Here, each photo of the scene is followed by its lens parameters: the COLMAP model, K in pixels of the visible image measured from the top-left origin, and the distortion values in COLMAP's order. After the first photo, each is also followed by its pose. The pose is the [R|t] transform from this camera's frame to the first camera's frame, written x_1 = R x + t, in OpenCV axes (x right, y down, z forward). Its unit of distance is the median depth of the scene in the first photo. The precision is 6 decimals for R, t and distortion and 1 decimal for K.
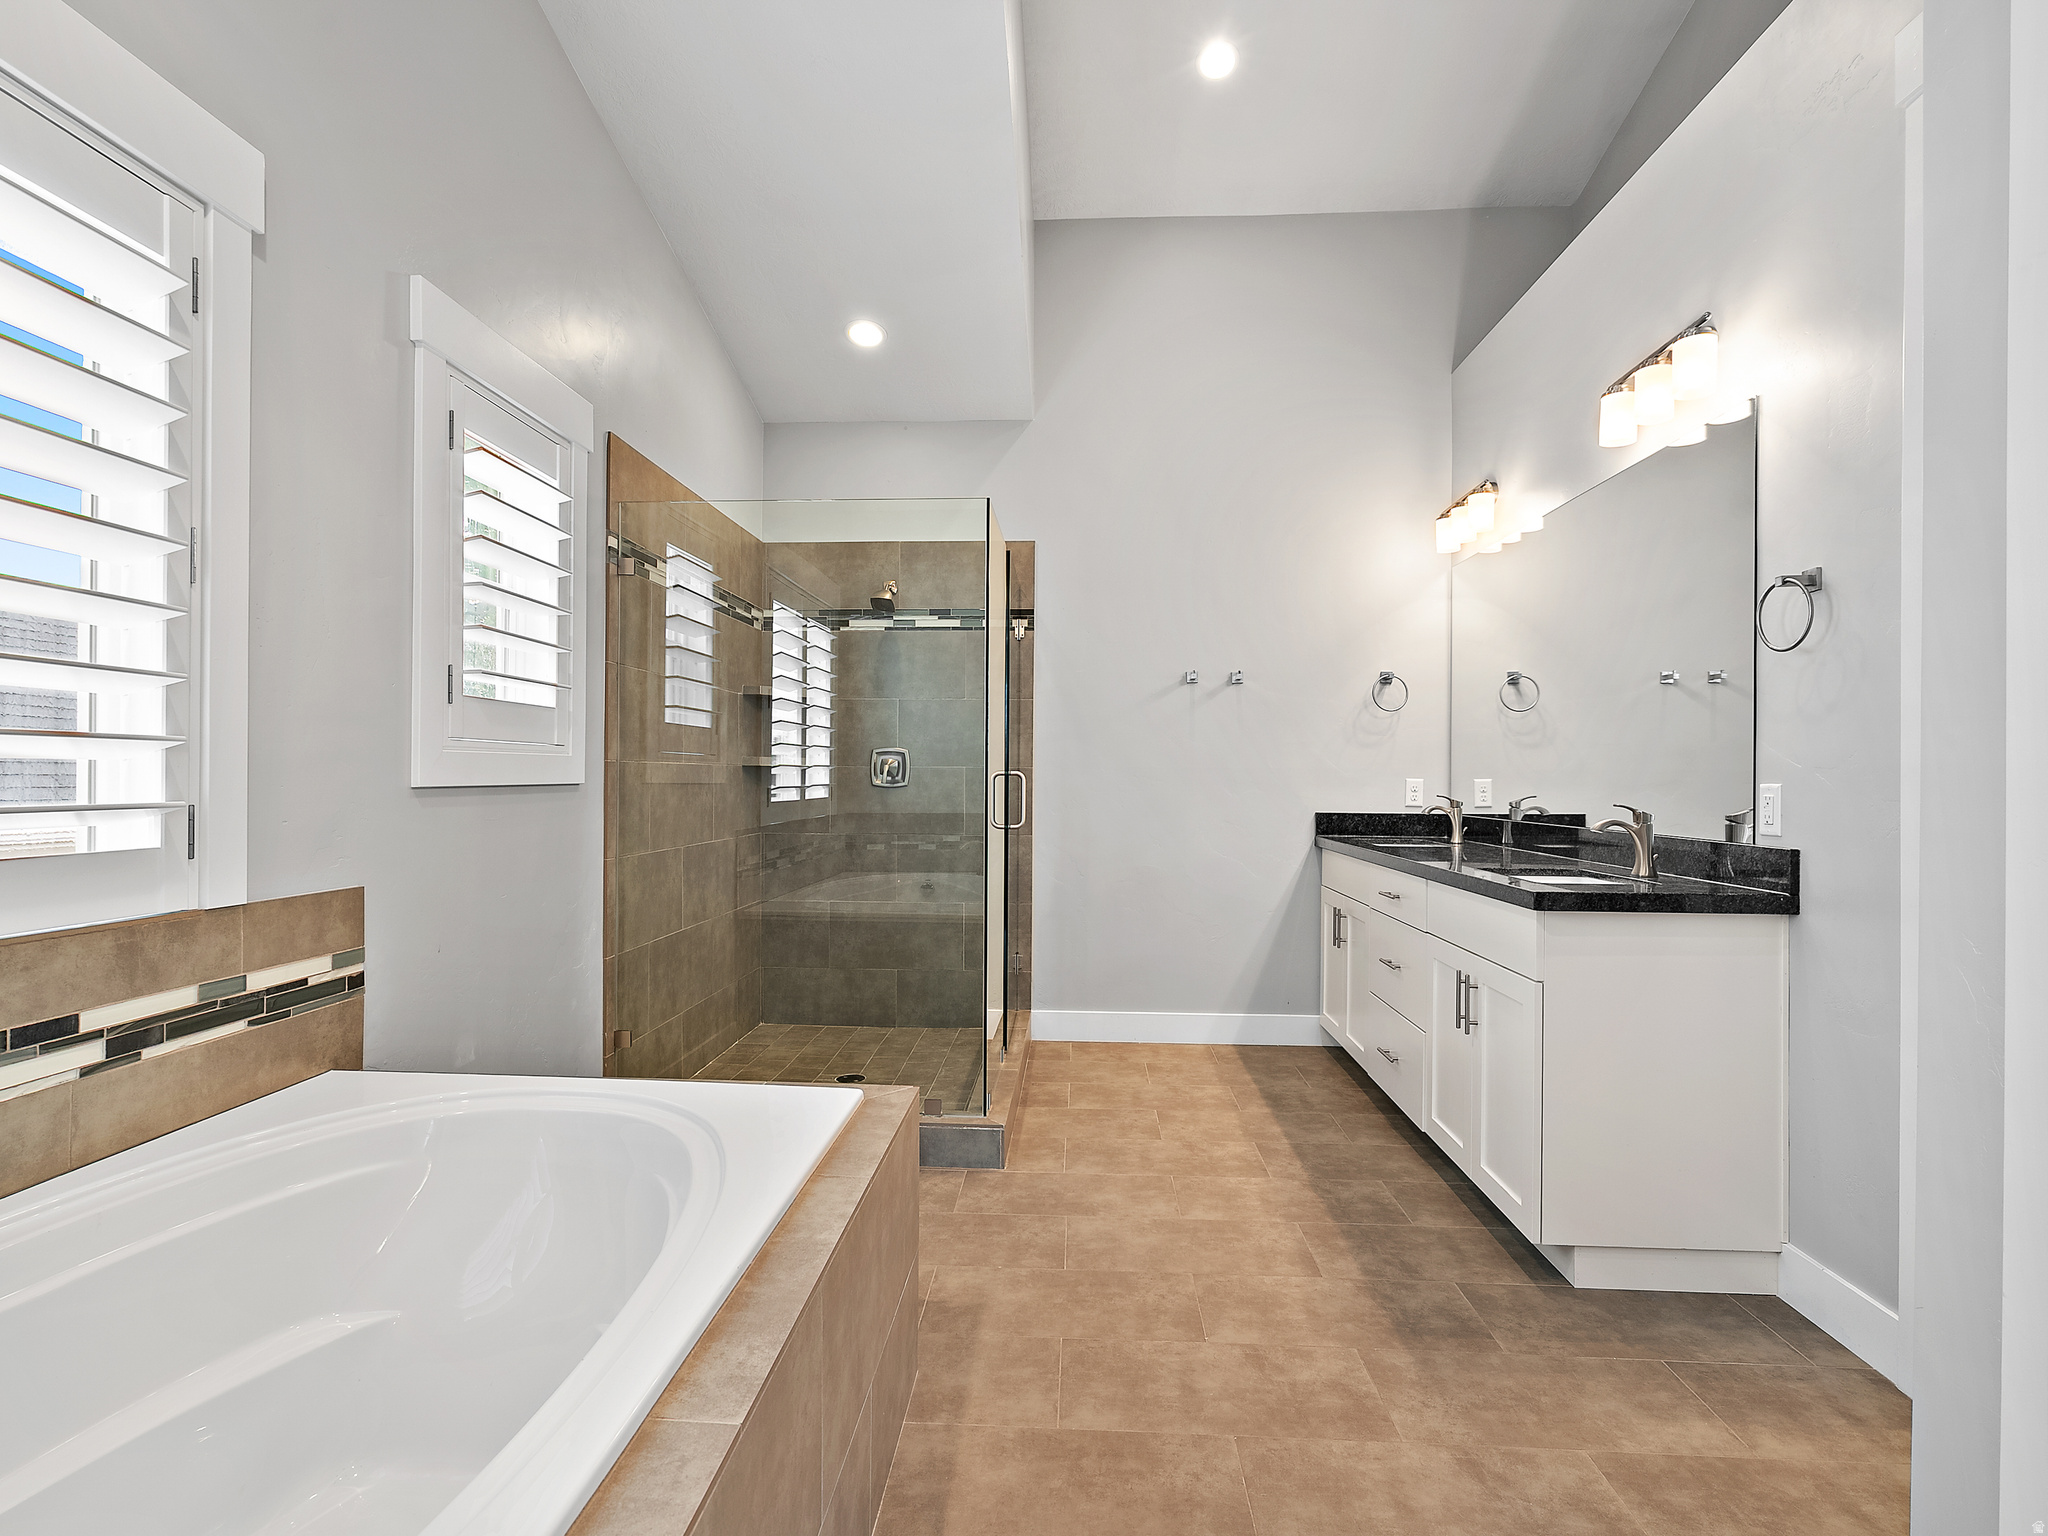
lens RADIAL K [[1050.1, 0, 1024.7], [0, 1050.1, 775.7], [0, 0, 1]] dist [-0.004896, 0.003195]
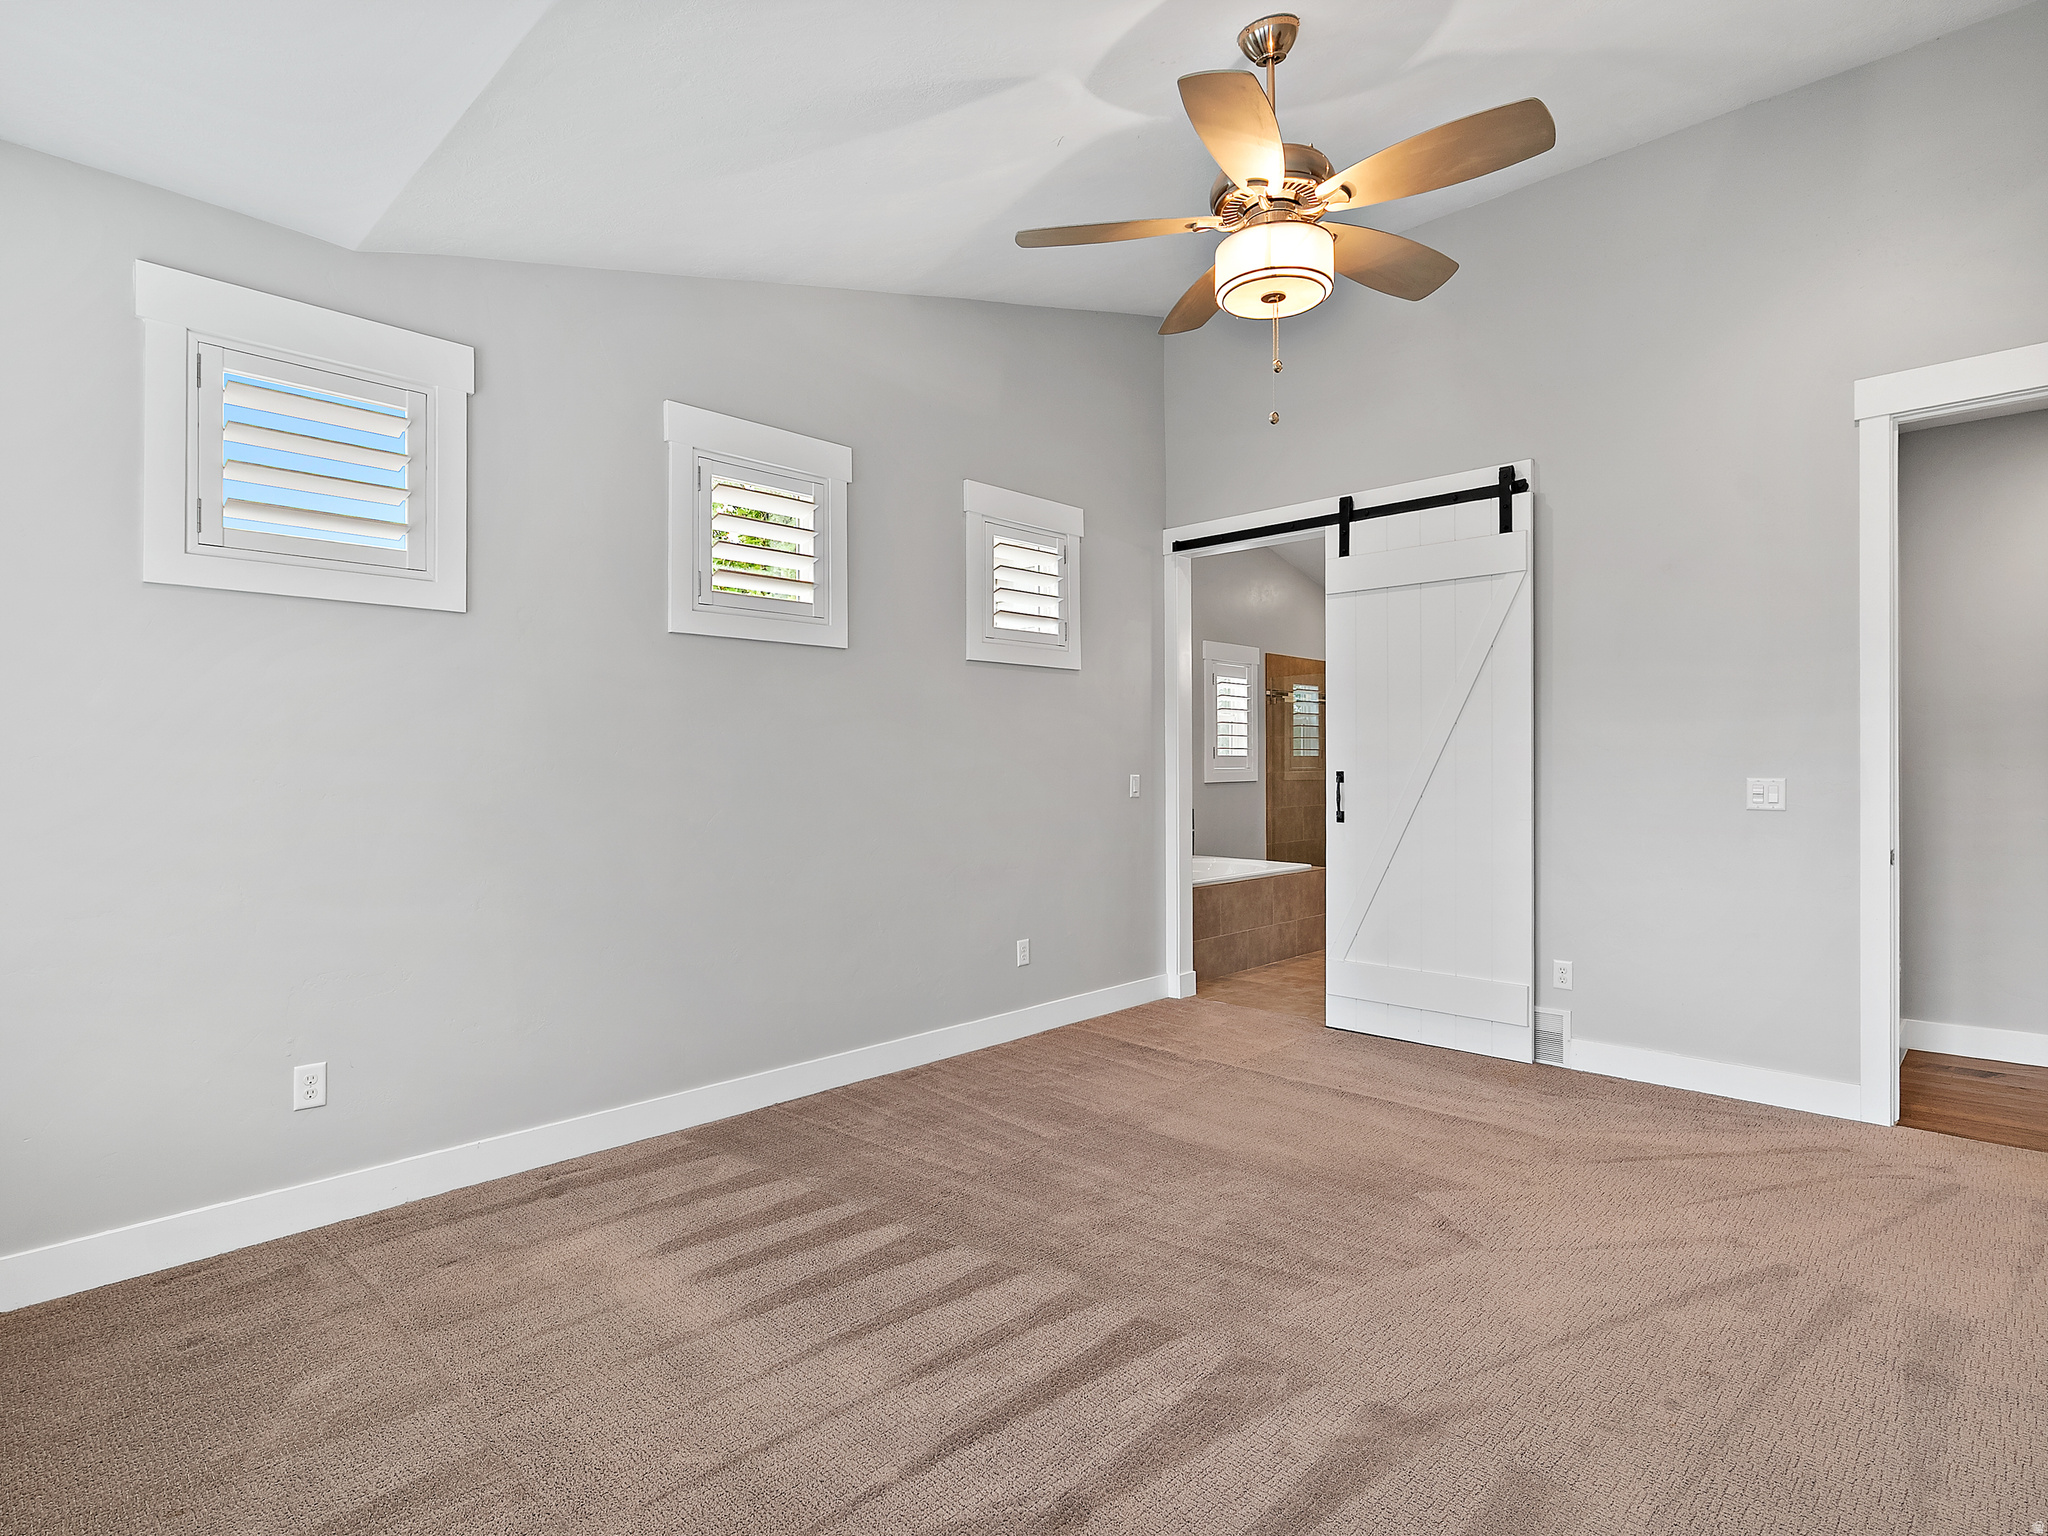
lens RADIAL K [[1050.1, 0, 1024.7], [0, 1050.1, 775.7], [0, 0, 1]] dist [-0.004896, 0.003195]
pose [[0.768268, -0.009062, -0.640065, 0.861337], [0.017730, 0.999817, 0.007127, -0.037021], [0.639883, -0.016824, 0.768288, -1.498900]]
